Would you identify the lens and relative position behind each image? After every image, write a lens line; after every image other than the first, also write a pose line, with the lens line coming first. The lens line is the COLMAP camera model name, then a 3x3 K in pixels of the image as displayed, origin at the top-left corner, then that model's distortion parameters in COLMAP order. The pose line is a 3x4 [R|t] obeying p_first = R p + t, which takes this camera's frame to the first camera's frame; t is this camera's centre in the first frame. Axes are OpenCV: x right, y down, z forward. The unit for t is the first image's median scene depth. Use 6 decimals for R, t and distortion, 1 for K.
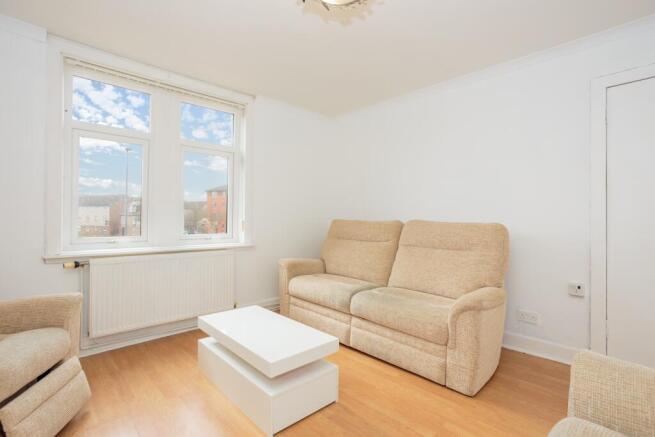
lens RADIAL K [[318.1, 0, 328.6], [0, 318.1, 219.0], [0, 0, 1]] dist [-0.019093, 0.002208]
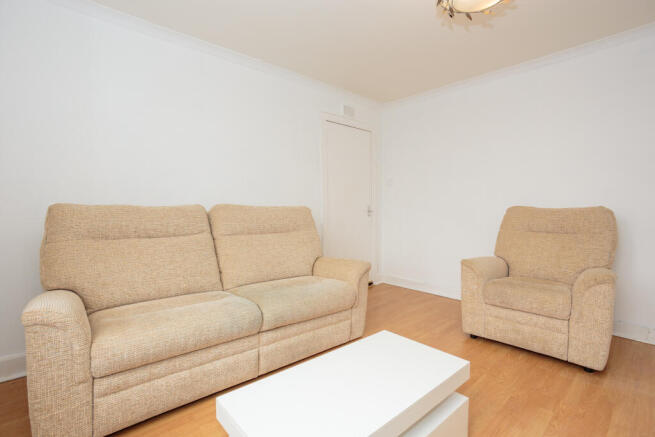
lens RADIAL K [[318.1, 0, 328.0], [0, 318.1, 214.9], [0, 0, 1]] dist [-0.019093, 0.002208]
pose [[0.020537, -0.031246, 0.999301, -0.655984], [-0.003349, 0.999504, 0.031321, 0.006100], [-0.999783, -0.003989, 0.020422, 0.837316]]
